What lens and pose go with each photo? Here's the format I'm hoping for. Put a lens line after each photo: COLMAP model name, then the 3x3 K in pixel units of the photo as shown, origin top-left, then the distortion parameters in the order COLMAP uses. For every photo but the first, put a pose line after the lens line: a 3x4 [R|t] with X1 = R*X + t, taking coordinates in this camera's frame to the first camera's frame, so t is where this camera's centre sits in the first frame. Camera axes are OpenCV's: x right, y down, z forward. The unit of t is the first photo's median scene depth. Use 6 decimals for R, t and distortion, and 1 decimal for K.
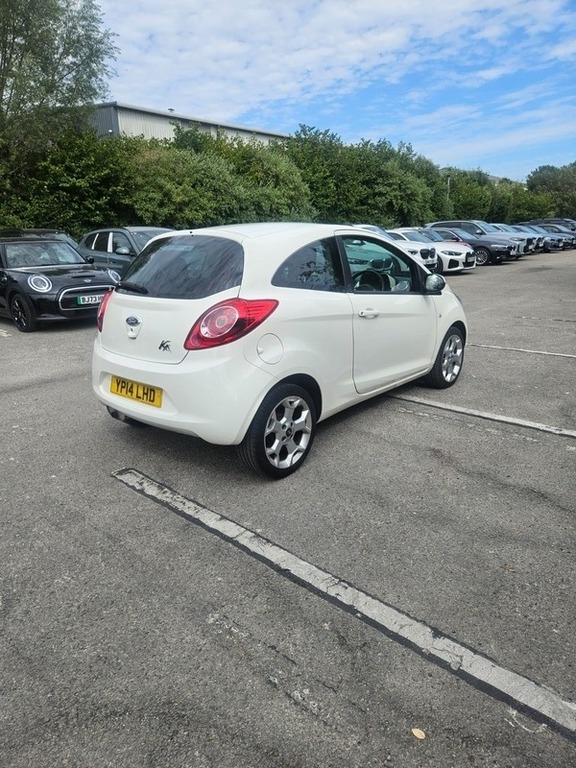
lens RADIAL K [[510.2, 0, 282.8], [0, 510.2, 381.9], [0, 0, 1]] dist [0.061920, -0.041421]
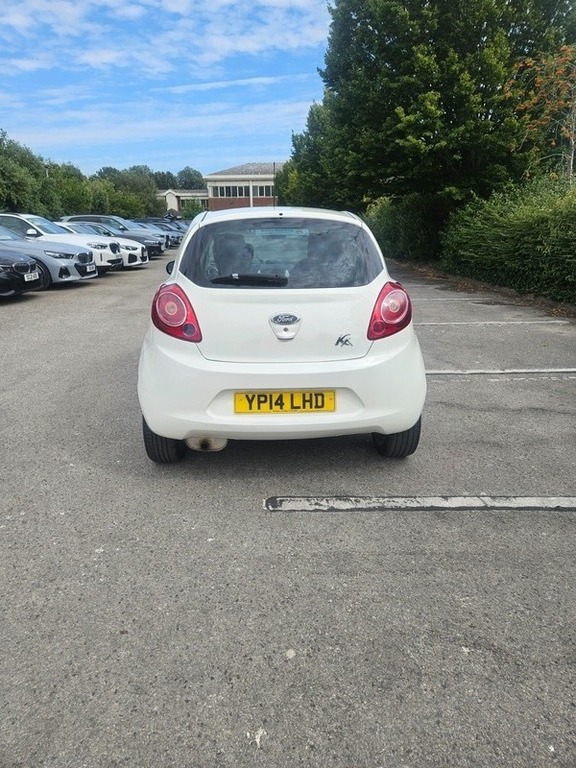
lens RADIAL K [[510.2, 0, 285.8], [0, 510.2, 378.3], [0, 0, 1]] dist [0.061920, -0.041421]
pose [[0.728108, -0.178880, 0.661710, -0.853971], [0.179240, 0.981446, 0.068089, -0.079377], [-0.661613, 0.069029, 0.746661, 0.378782]]
